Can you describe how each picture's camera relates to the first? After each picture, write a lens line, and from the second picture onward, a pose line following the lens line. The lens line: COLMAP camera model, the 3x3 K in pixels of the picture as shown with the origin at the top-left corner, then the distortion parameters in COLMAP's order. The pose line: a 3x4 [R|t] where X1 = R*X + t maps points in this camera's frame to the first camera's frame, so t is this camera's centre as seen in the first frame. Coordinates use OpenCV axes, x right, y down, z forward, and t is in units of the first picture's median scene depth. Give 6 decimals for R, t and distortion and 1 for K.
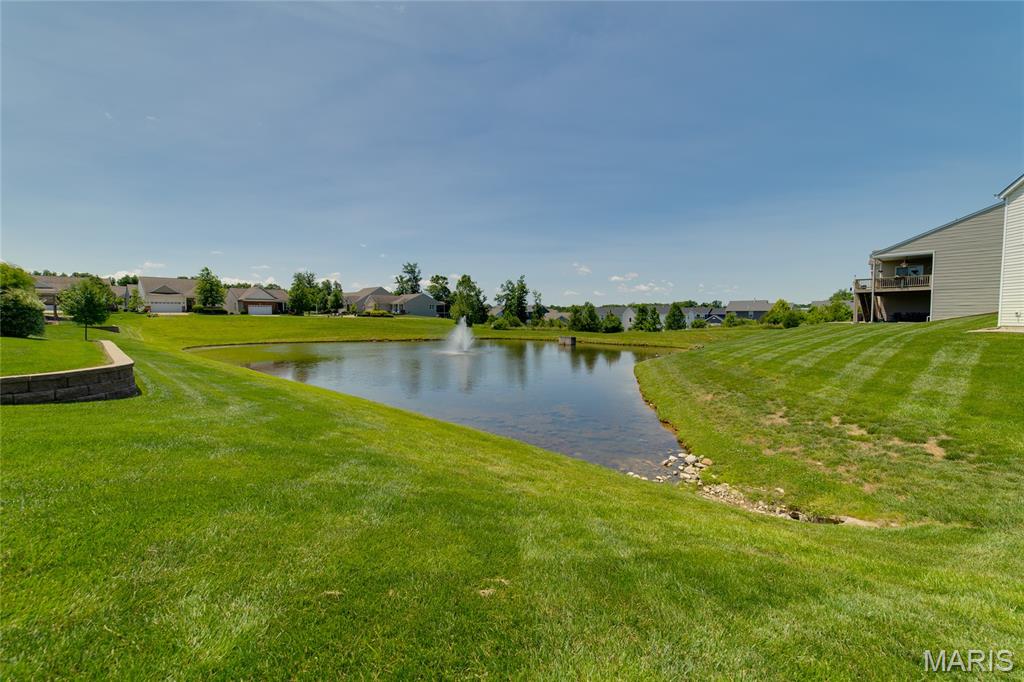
lens RADIAL K [[397.3, 0, 512.0], [0, 397.3, 341.0], [0, 0, 1]] dist [-0.020583, 0.007303]
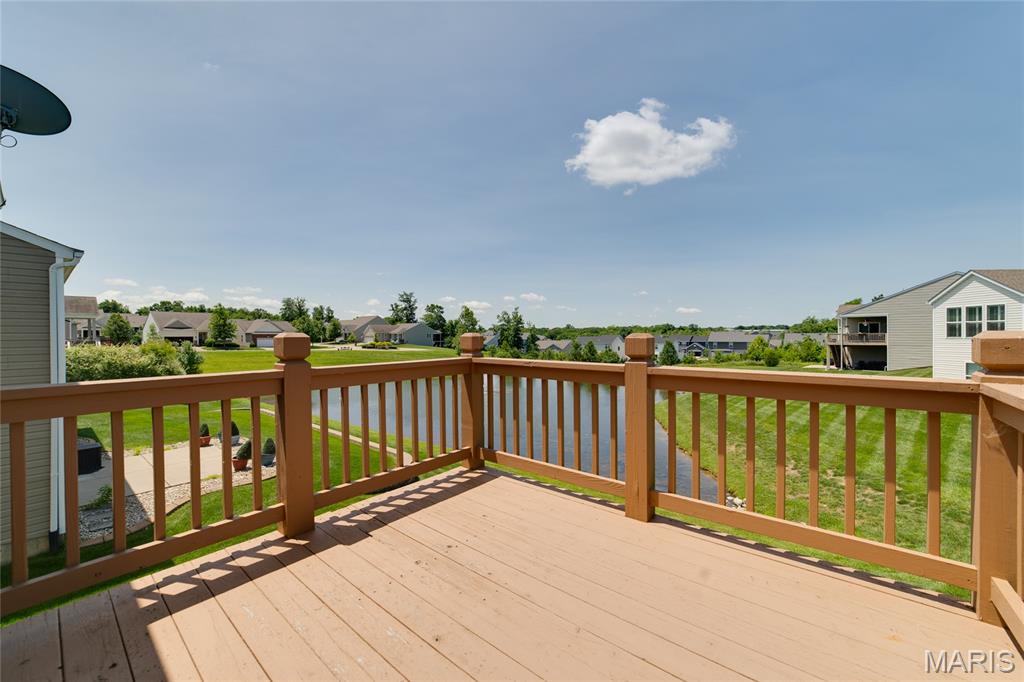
lens RADIAL K [[397.3, 0, 512.0], [0, 397.3, 341.0], [0, 0, 1]] dist [-0.020583, 0.007303]
pose [[0.998607, -0.000827, 0.052749, -0.080793], [0.003484, 0.998729, -0.050281, -0.039694], [-0.052640, 0.050395, 0.997341, -0.079095]]
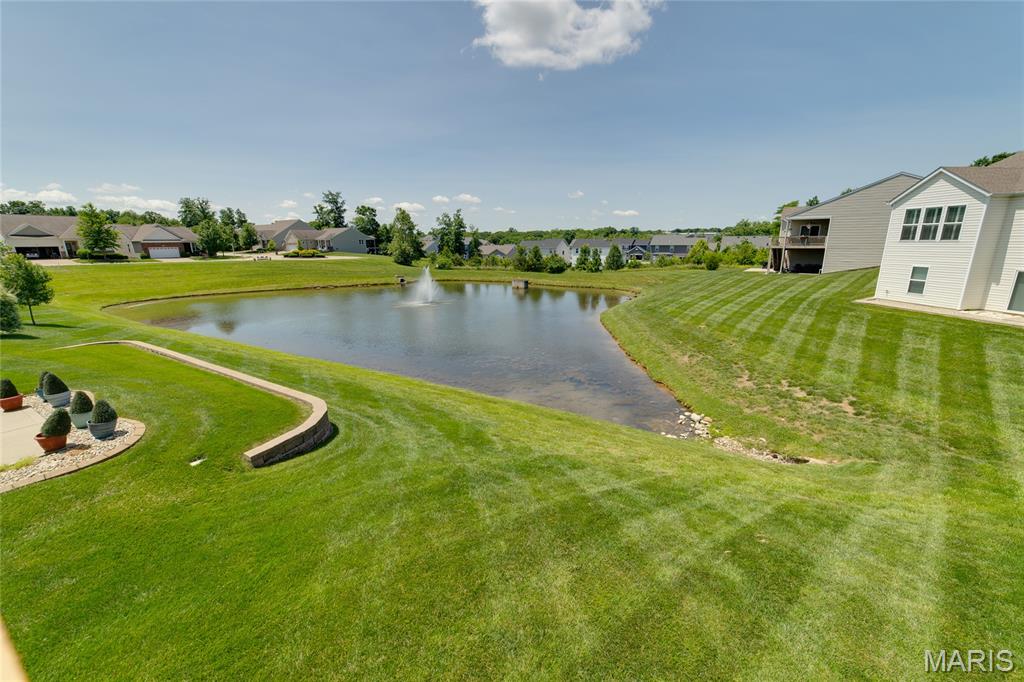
lens RADIAL K [[397.3, 0, 512.0], [0, 397.3, 341.0], [0, 0, 1]] dist [-0.020583, 0.007303]
pose [[0.980927, -0.056455, 0.185998, -0.077179], [0.021310, 0.982360, 0.185783, -0.043392], [-0.193205, -0.178276, 0.964826, -0.035083]]
